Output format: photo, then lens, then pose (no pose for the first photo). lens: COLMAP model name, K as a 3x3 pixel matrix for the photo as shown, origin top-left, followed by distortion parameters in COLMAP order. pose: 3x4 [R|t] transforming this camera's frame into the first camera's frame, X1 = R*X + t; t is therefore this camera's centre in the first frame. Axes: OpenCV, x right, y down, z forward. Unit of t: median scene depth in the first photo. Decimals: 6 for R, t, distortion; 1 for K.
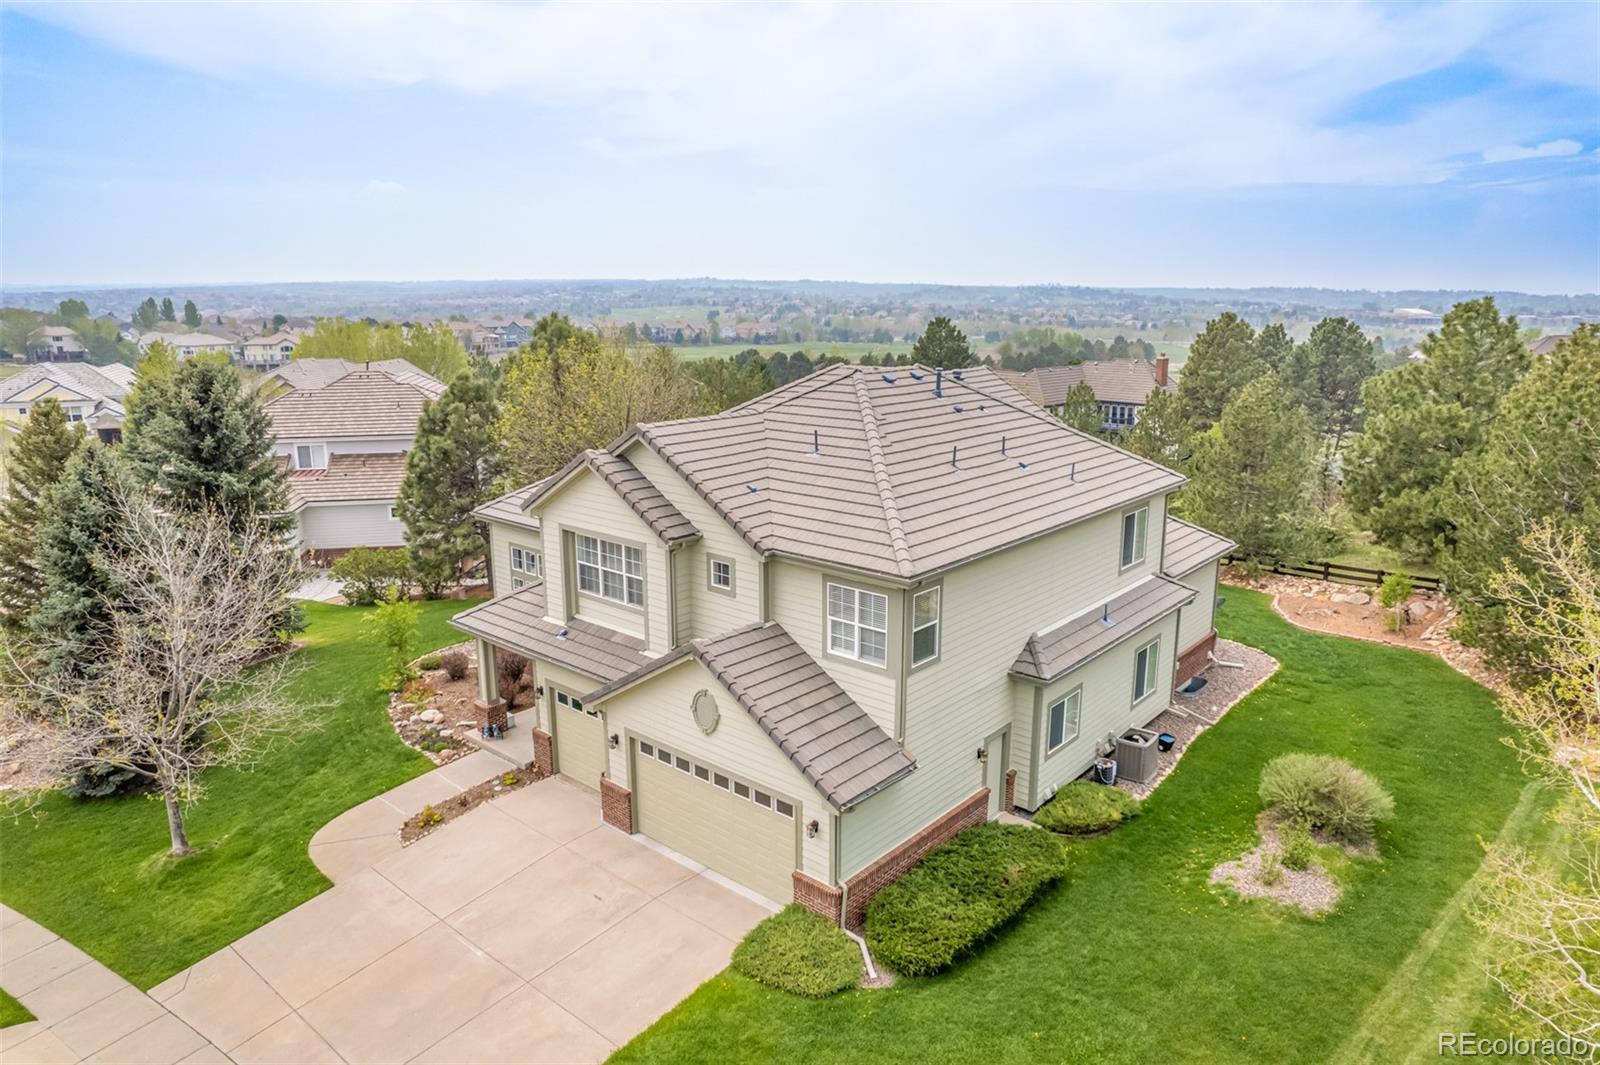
lens RADIAL K [[1026.9, 0, 793.3], [0, 1026.9, 518.0], [0, 0, 1]] dist [-0.080933, 0.080563]
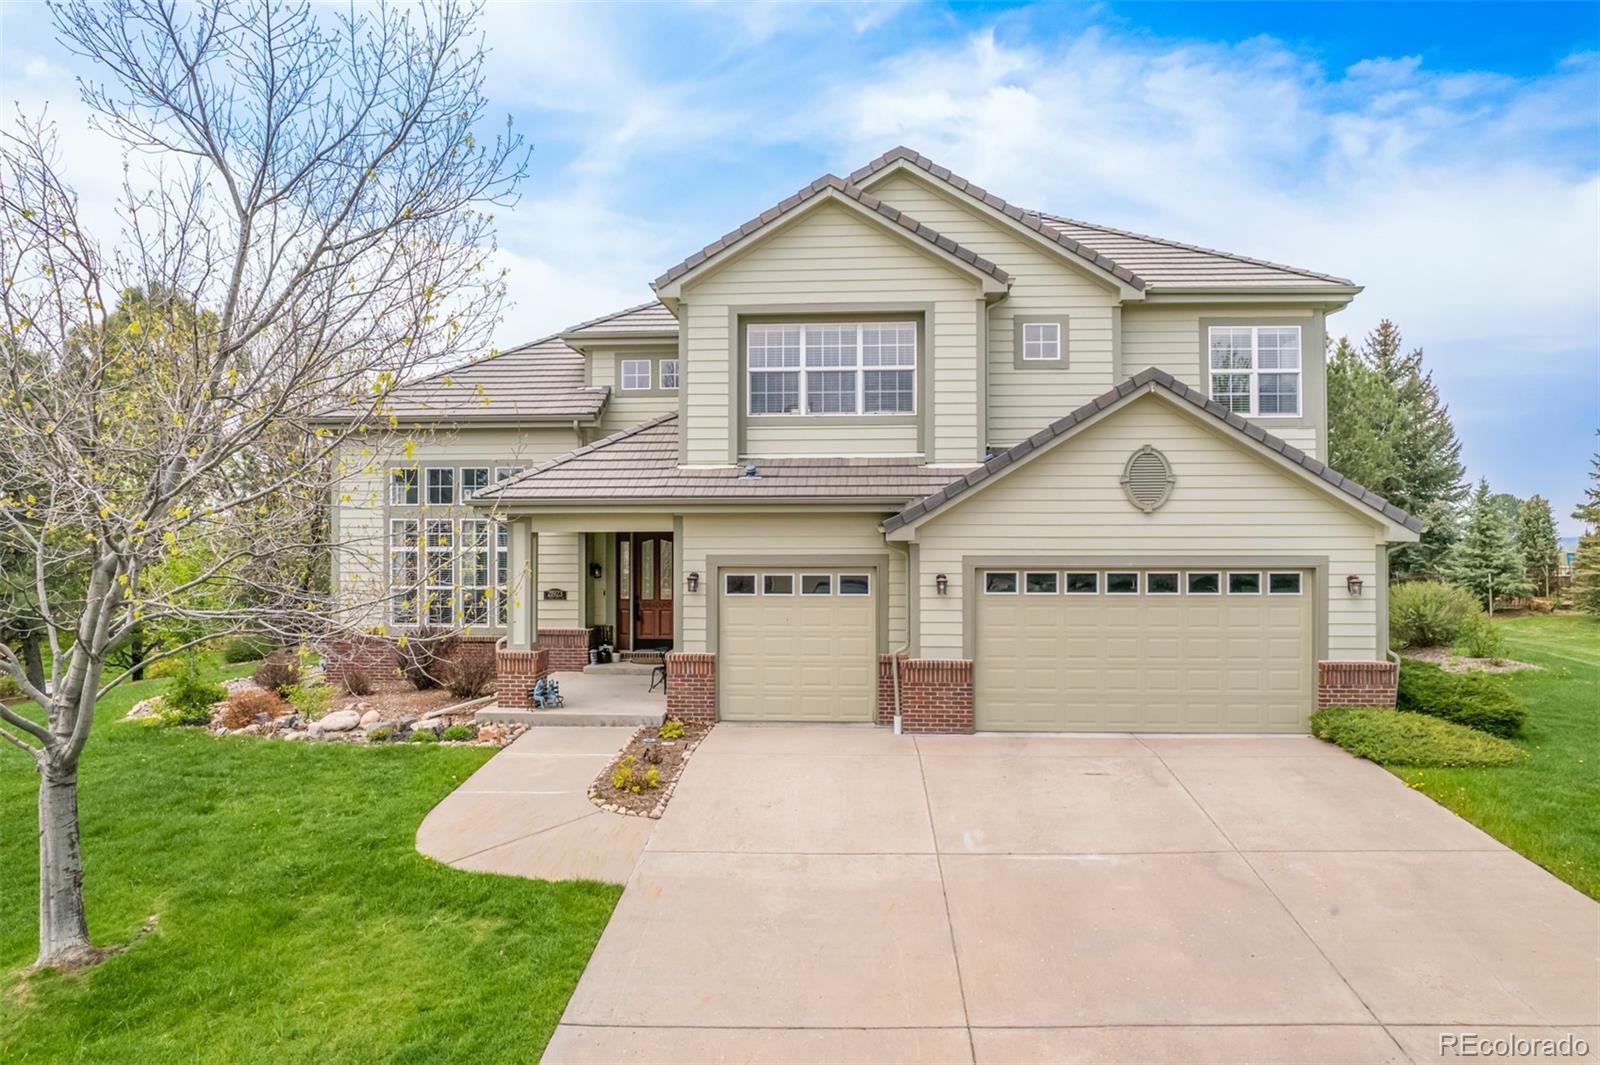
lens RADIAL K [[1026.9, 0, 793.3], [0, 1026.9, 518.0], [0, 0, 1]] dist [-0.080933, 0.080563]
pose [[0.796453, 0.009596, 0.604625, -0.657348], [0.124759, 0.975755, -0.179827, 0.289510], [-0.591691, 0.218656, 0.775945, 0.557714]]
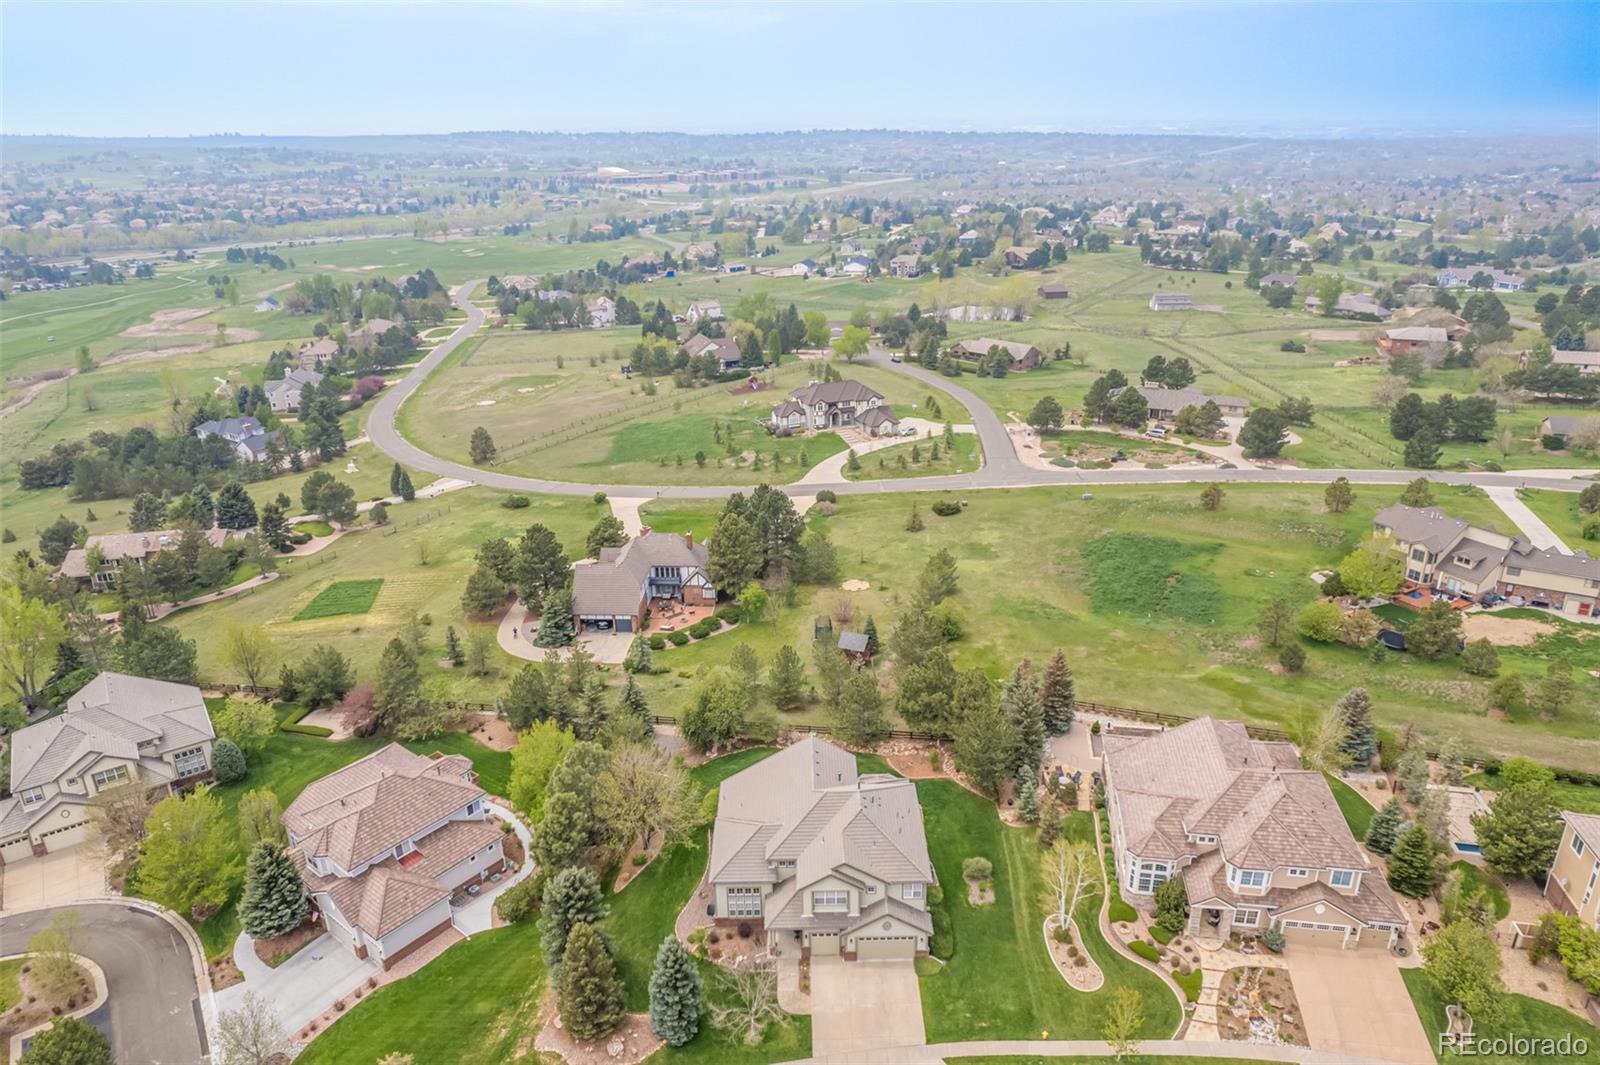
lens RADIAL K [[1031.3, 0, 803.2], [0, 1031.3, 561.3], [0, 0, 1]] dist [-0.047626, 0.025525]
pose [[0.745759, -0.267401, 0.610197, -2.250844], [0.150514, 0.959859, 0.236678, -2.049269], [-0.648991, -0.084662, 0.756071, -1.609875]]
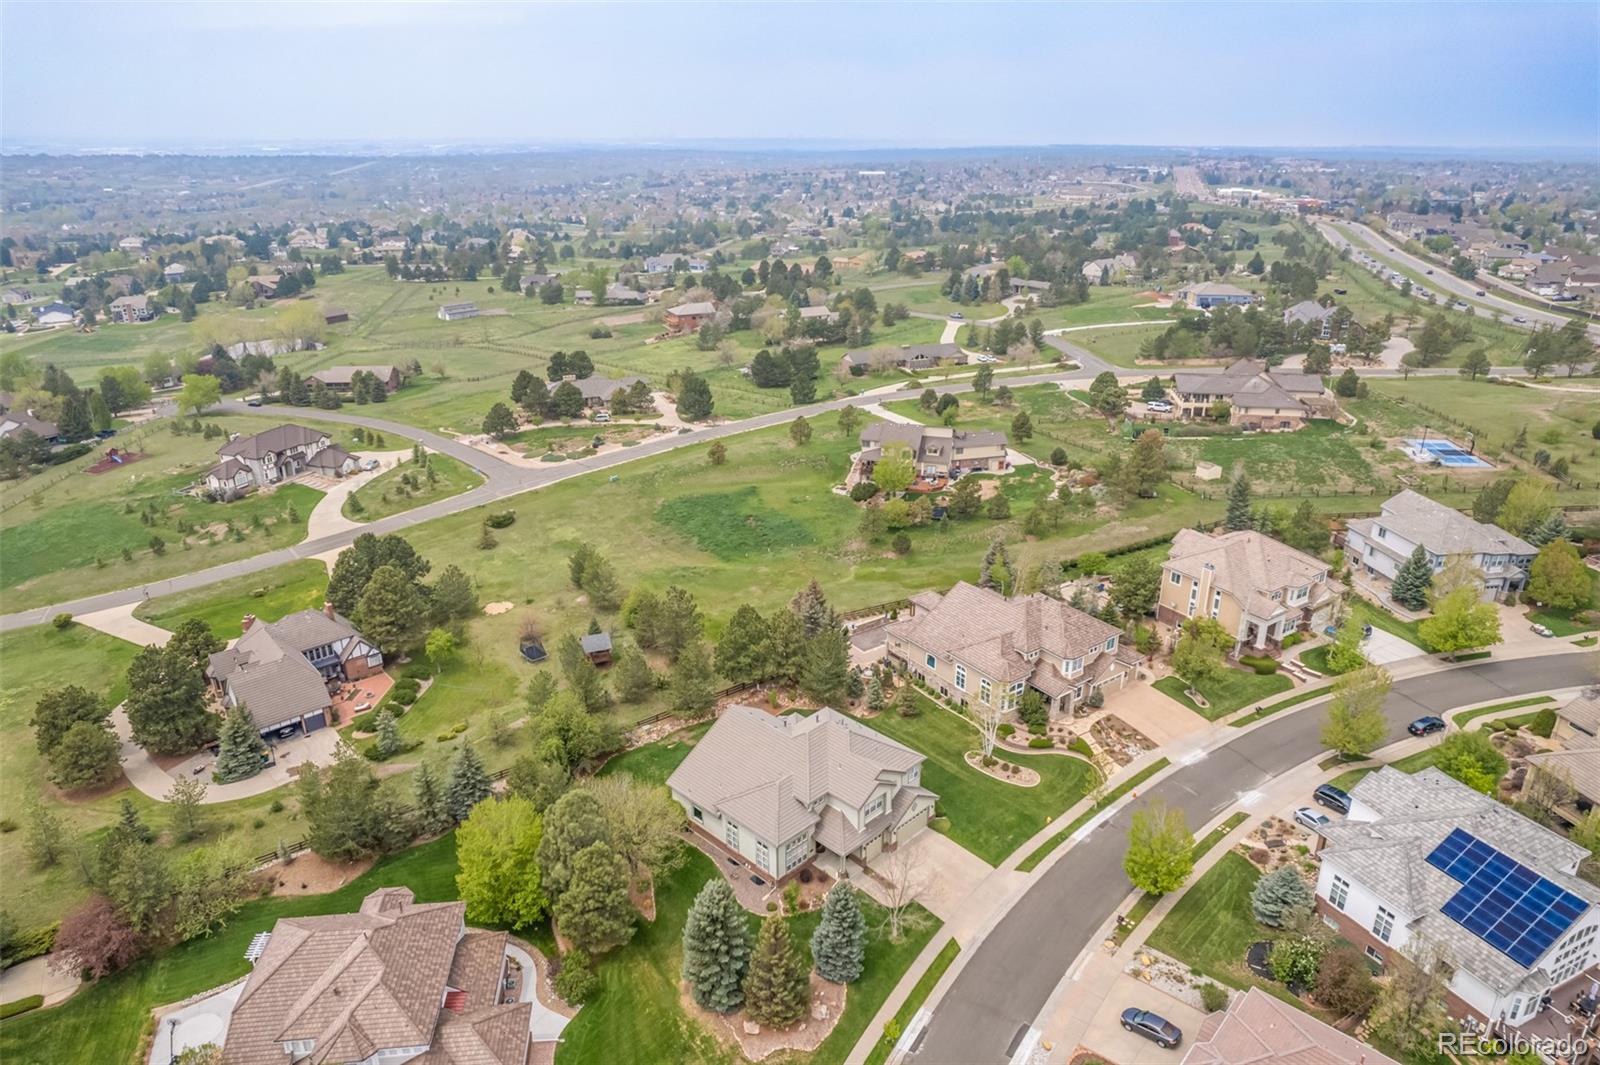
lens RADIAL K [[1026.9, 0, 793.3], [0, 1026.9, 518.0], [0, 0, 1]] dist [-0.080933, 0.080563]
pose [[0.066686, -0.349063, 0.934723, -3.835112], [0.216541, 0.919544, 0.327946, -2.557661], [-0.973993, 0.180537, 0.136907, 0.602998]]
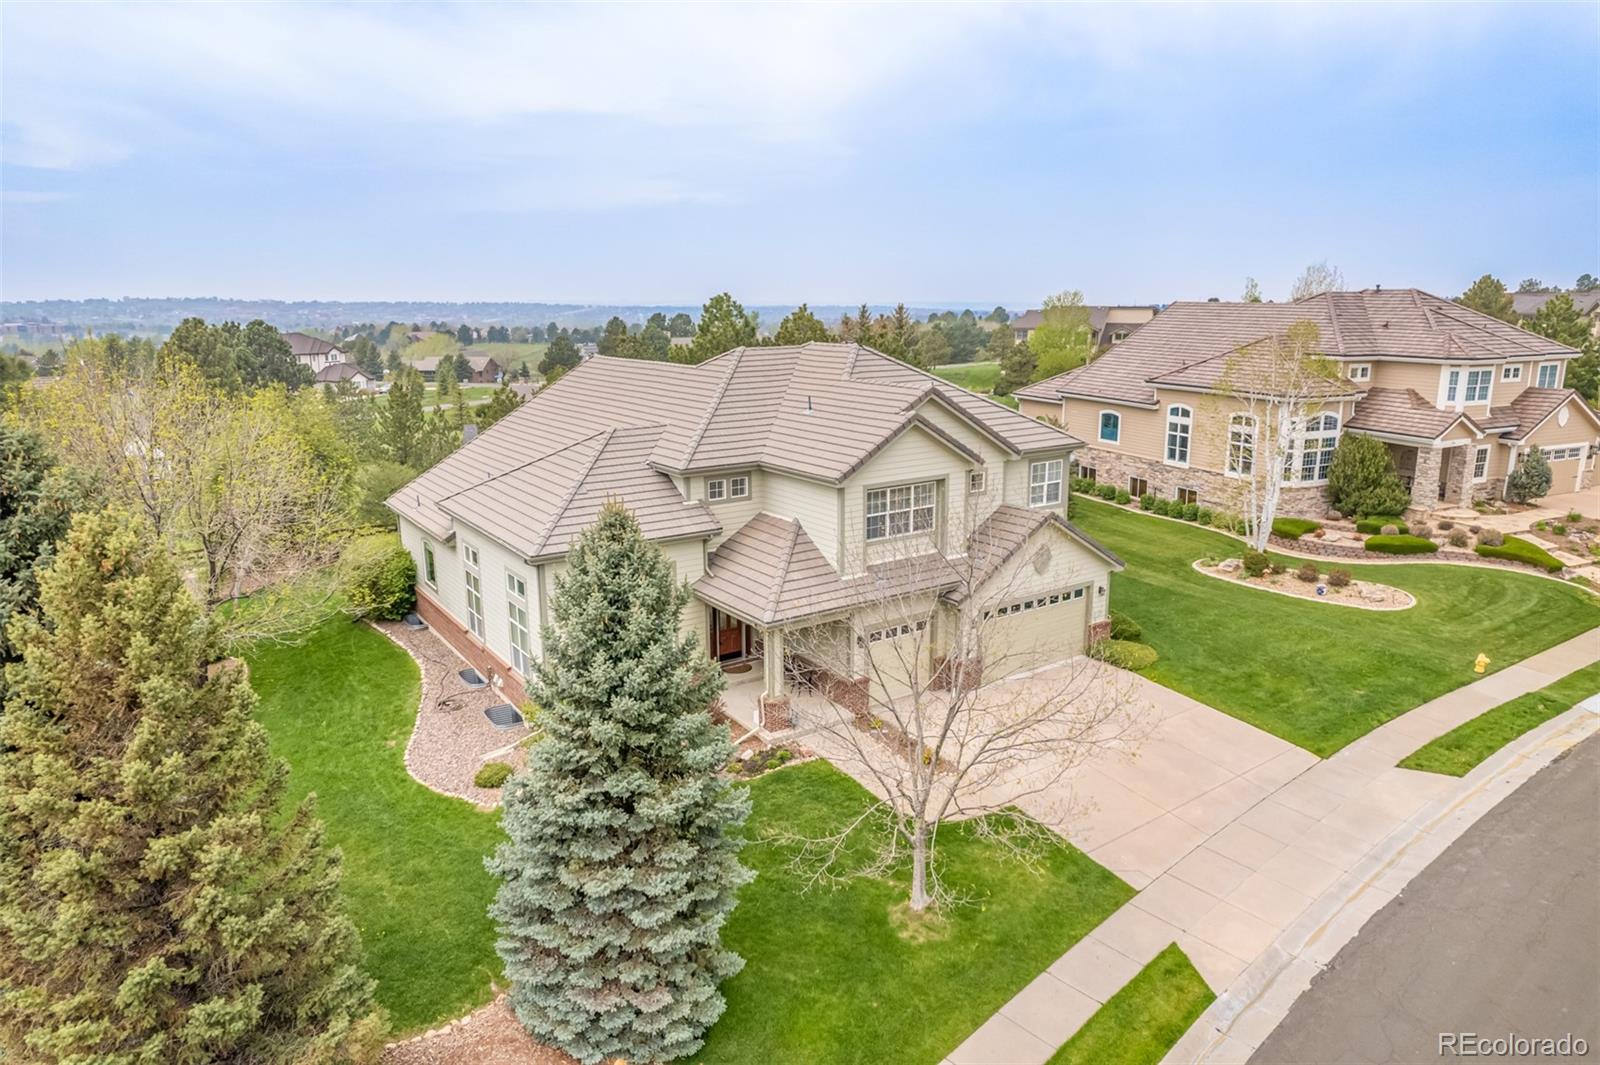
lens RADIAL K [[1026.9, 0, 793.3], [0, 1026.9, 518.0], [0, 0, 1]] dist [-0.080933, 0.080563]
pose [[0.249840, -0.199630, 0.947485, -1.496443], [0.207511, 0.966821, 0.148986, -0.161541], [-0.945790, 0.159391, 0.282976, 0.841694]]
